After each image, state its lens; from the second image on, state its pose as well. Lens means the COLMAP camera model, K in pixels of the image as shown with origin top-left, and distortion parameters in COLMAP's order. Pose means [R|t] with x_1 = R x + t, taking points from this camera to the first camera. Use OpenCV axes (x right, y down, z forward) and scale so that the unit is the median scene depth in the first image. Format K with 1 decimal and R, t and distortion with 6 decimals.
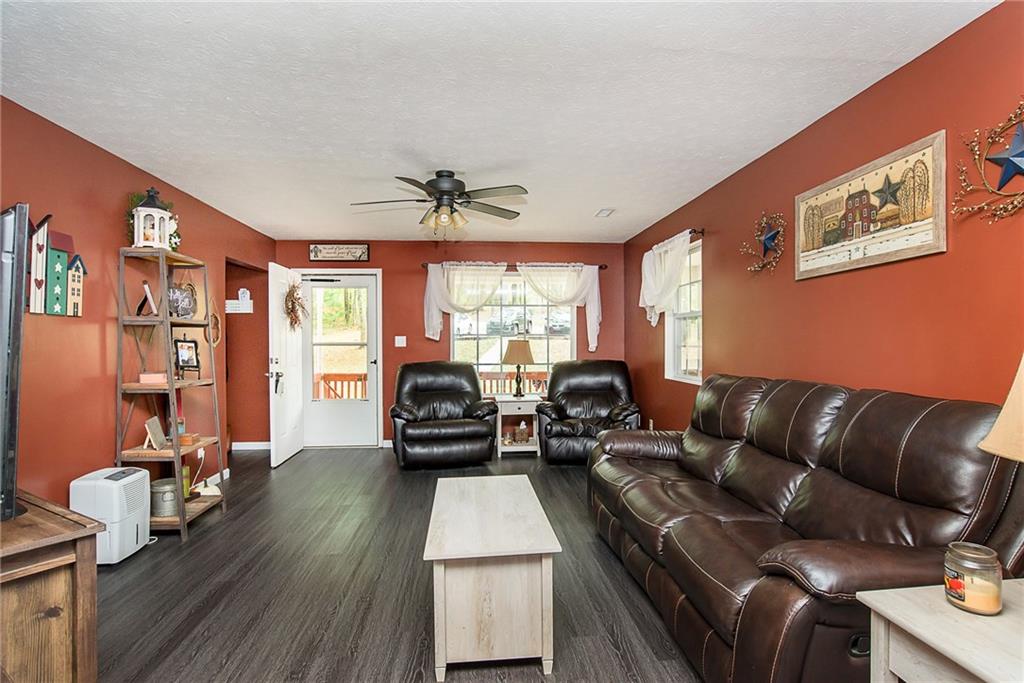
lens RADIAL K [[515.7, 0, 514.0], [0, 515.7, 344.5], [0, 0, 1]] dist [-0.065892, 0.027091]
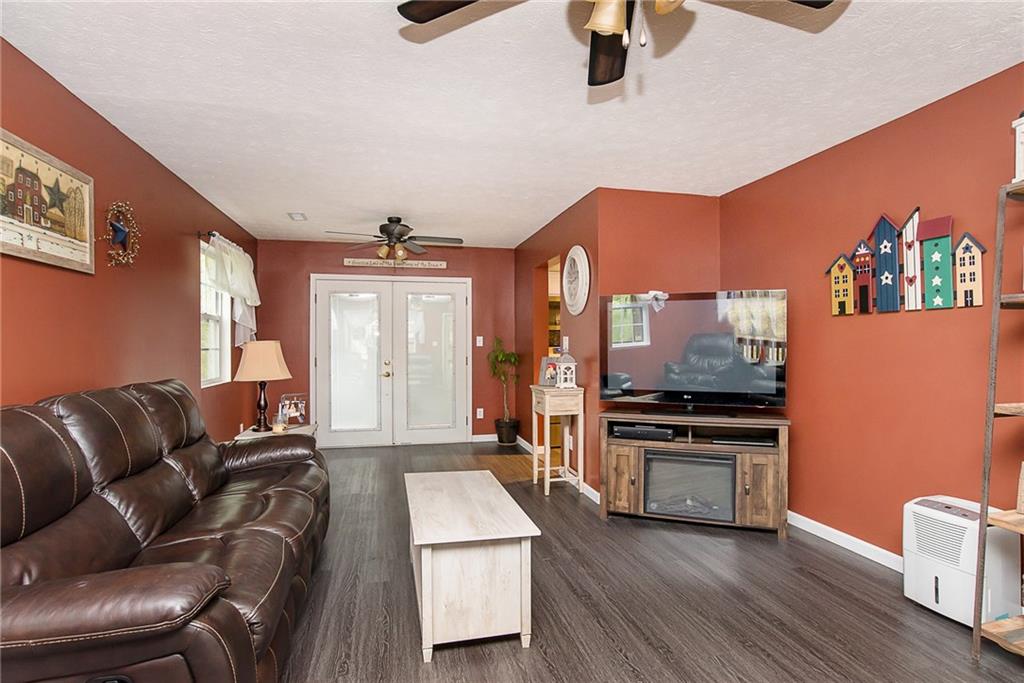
lens RADIAL K [[515.7, 0, 514.0], [0, 515.7, 344.5], [0, 0, 1]] dist [-0.065892, 0.027091]
pose [[-0.989135, 0.008630, -0.146756, -0.017889], [0.008018, 0.999957, 0.004765, -0.006879], [0.146791, 0.003536, -0.989161, 3.491904]]
